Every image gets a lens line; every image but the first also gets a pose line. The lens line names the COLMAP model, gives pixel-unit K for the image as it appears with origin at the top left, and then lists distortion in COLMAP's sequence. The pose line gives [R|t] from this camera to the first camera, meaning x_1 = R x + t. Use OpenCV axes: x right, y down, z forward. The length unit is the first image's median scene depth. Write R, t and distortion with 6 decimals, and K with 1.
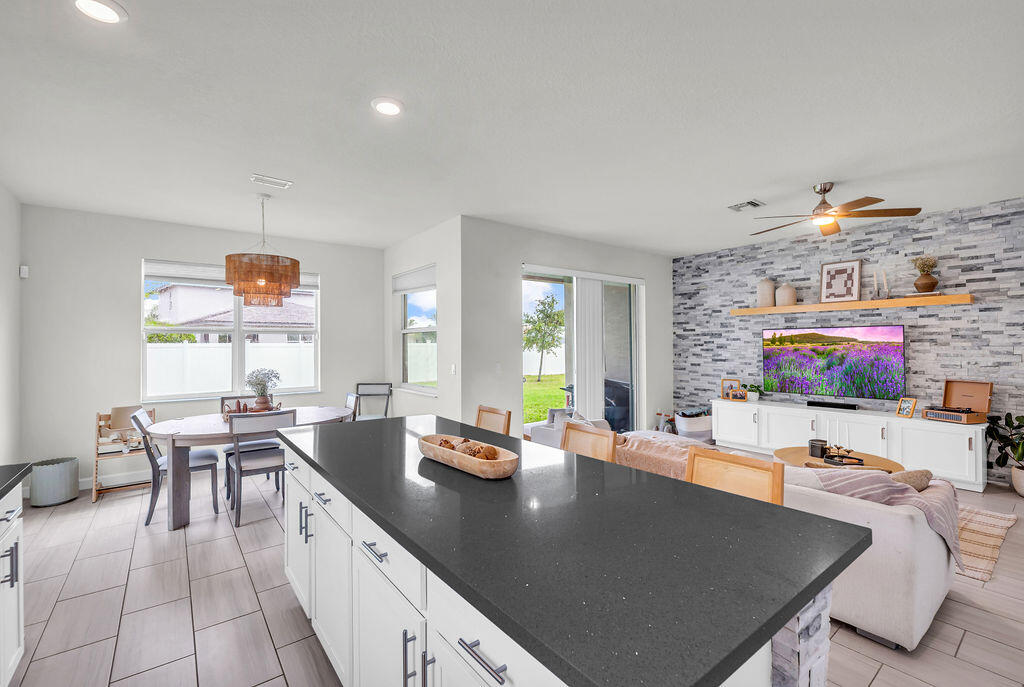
lens RADIAL K [[441.3, 0, 516.5], [0, 441.3, 339.4], [0, 0, 1]] dist [0.001183, 0.000444]
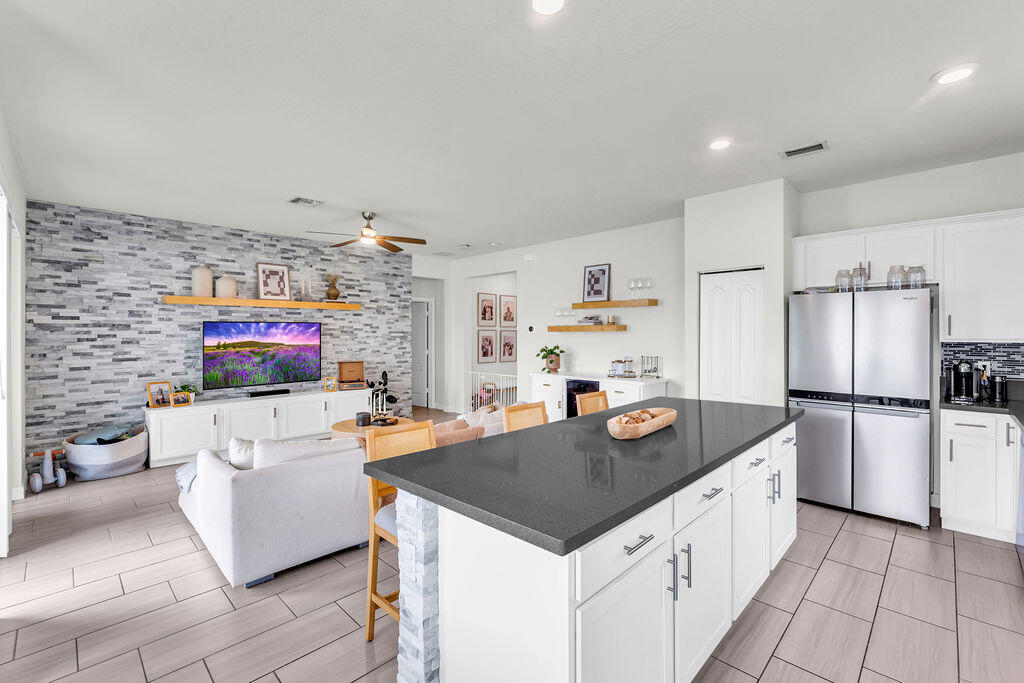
lens RADIAL K [[450.2, 0, 503.1], [0, 450.2, 333.2], [0, 0, 1]] dist [-0.000538, 0.000473]
pose [[-0.116841, 0.008501, 0.993114, -0.428031], [-0.003301, 0.999955, -0.008948, 0.007500], [-0.993145, -0.004324, -0.116808, 0.505451]]
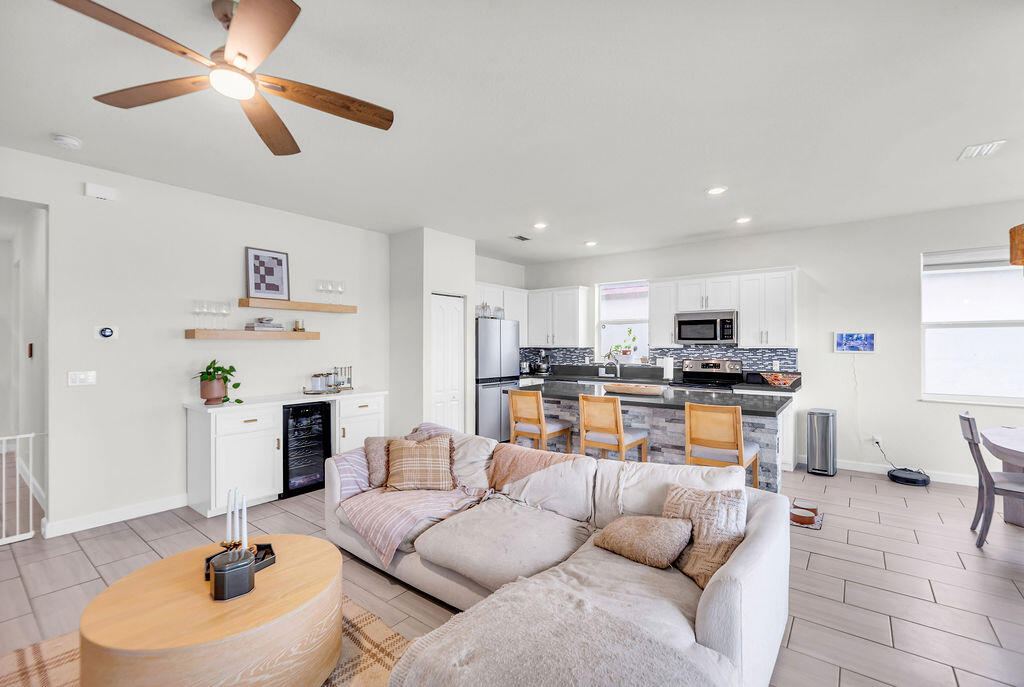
lens RADIAL K [[451.5, 0, 524.0], [0, 451.5, 343.1], [0, 0, 1]] dist [-0.001632, -0.000177]
pose [[-0.965349, 0.007085, -0.260867, 0.343011], [0.009662, 0.999916, -0.008599, 0.010506], [0.260784, -0.010822, -0.965336, 1.022706]]
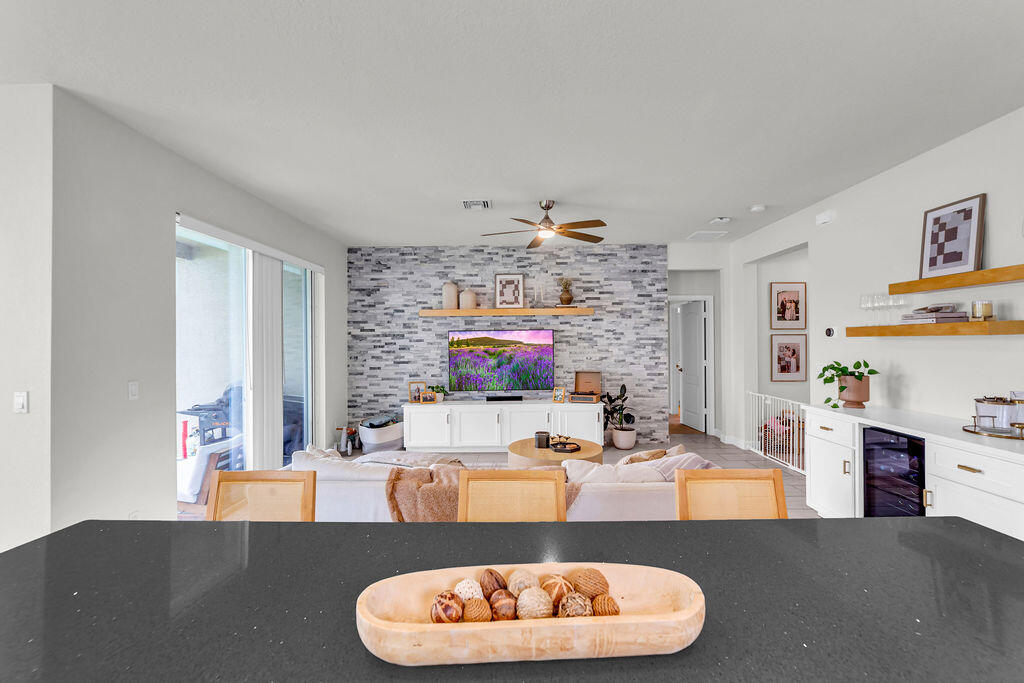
lens RADIAL K [[439.4, 0, 509.0], [0, 439.4, 339.2], [0, 0, 1]] dist [0.000115, 0.000058]
pose [[0.630376, 0.005846, 0.776268, -0.145954], [-0.002433, 0.999982, -0.005555, 0.001897], [-0.776286, 0.001613, 0.630379, 0.251741]]
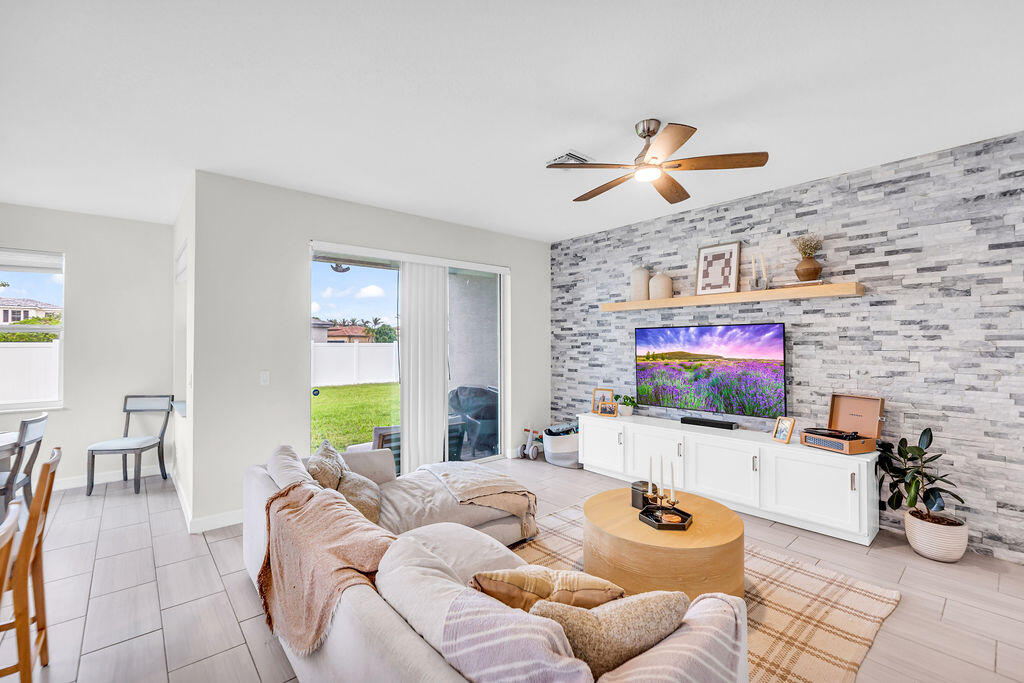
lens RADIAL K [[440.3, 0, 510.8], [0, 440.3, 336.0], [0, 0, 1]] dist [-0.001197, 0.000106]
pose [[0.998703, 0.003389, 0.050810, 0.288633], [-0.003045, 0.999972, -0.006856, -0.002193], [-0.050832, 0.006692, 0.998685, 0.200009]]
